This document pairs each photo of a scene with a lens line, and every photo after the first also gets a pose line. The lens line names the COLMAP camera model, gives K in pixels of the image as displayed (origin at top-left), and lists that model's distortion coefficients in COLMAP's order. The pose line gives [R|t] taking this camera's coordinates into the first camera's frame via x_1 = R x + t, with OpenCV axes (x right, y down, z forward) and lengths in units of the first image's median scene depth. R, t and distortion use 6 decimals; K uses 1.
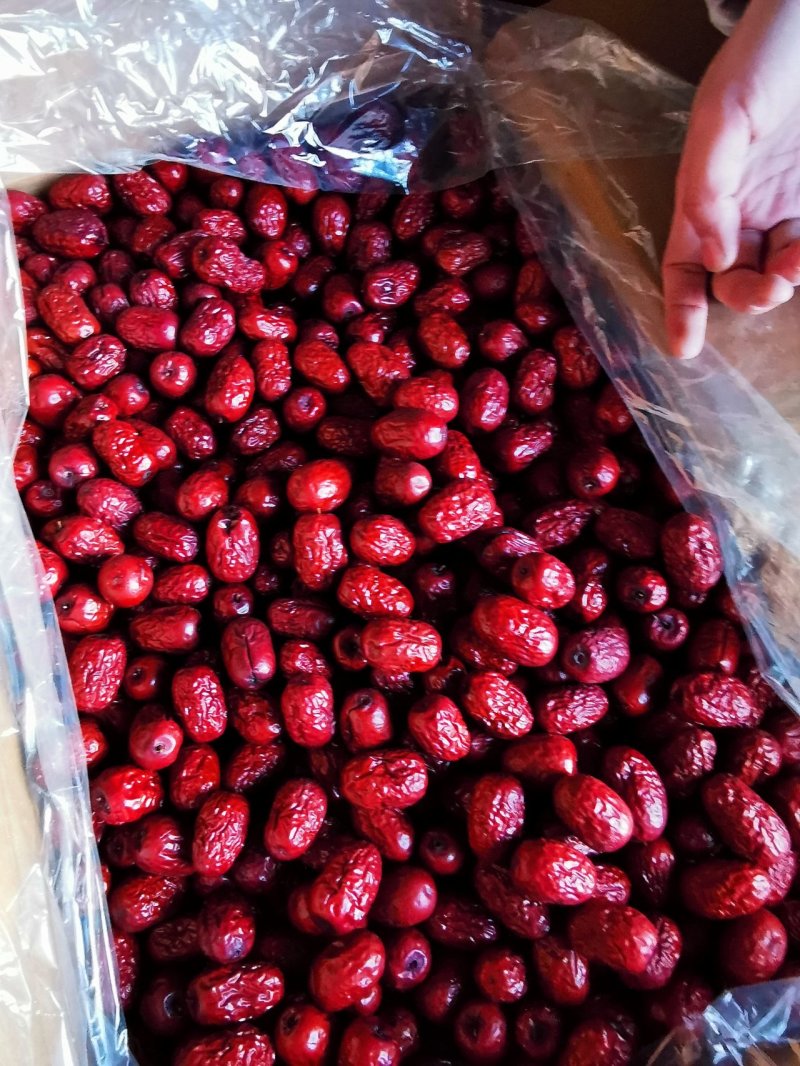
lens RADIAL K [[866.5, 0, 400.0], [0, 866.5, 533.0], [0, 0, 1]] dist [-0.003669, 0.005446]
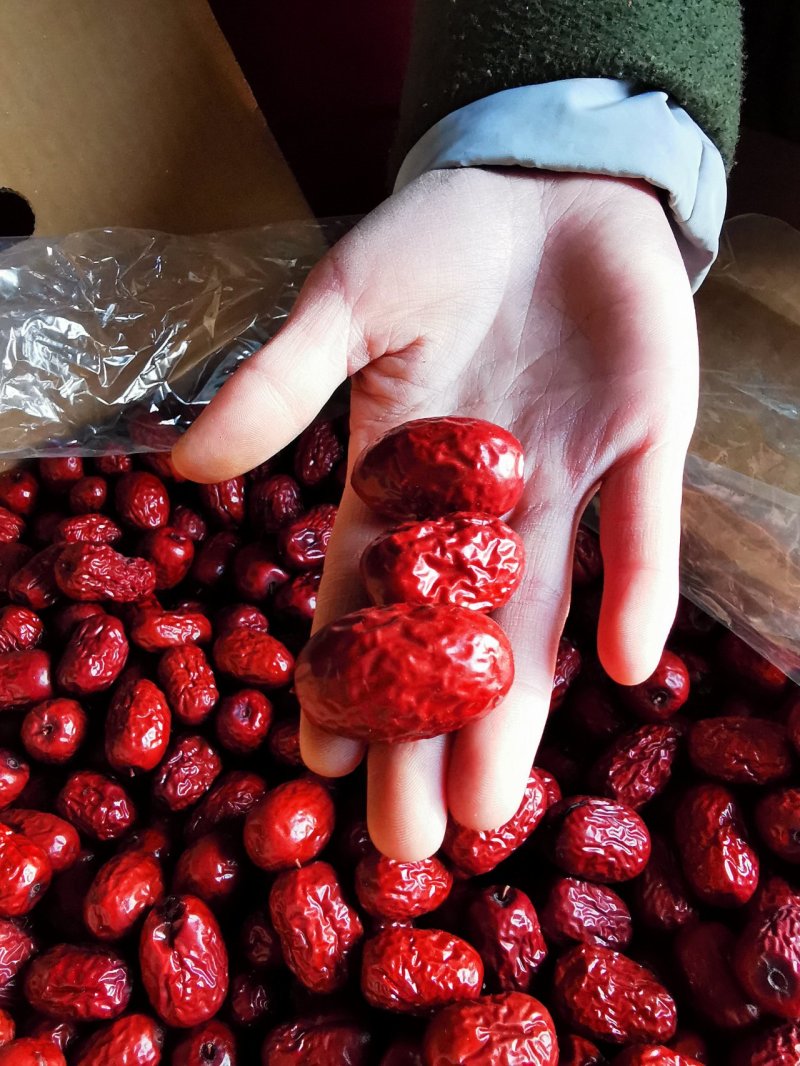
lens RADIAL K [[866.5, 0, 400.0], [0, 866.5, 533.0], [0, 0, 1]] dist [-0.003669, 0.005446]
pose [[0.952599, -0.290172, 0.091406, -0.006971], [0.304188, 0.903622, -0.301557, -0.027880], [0.004907, 0.315067, 0.949057, 0.272697]]
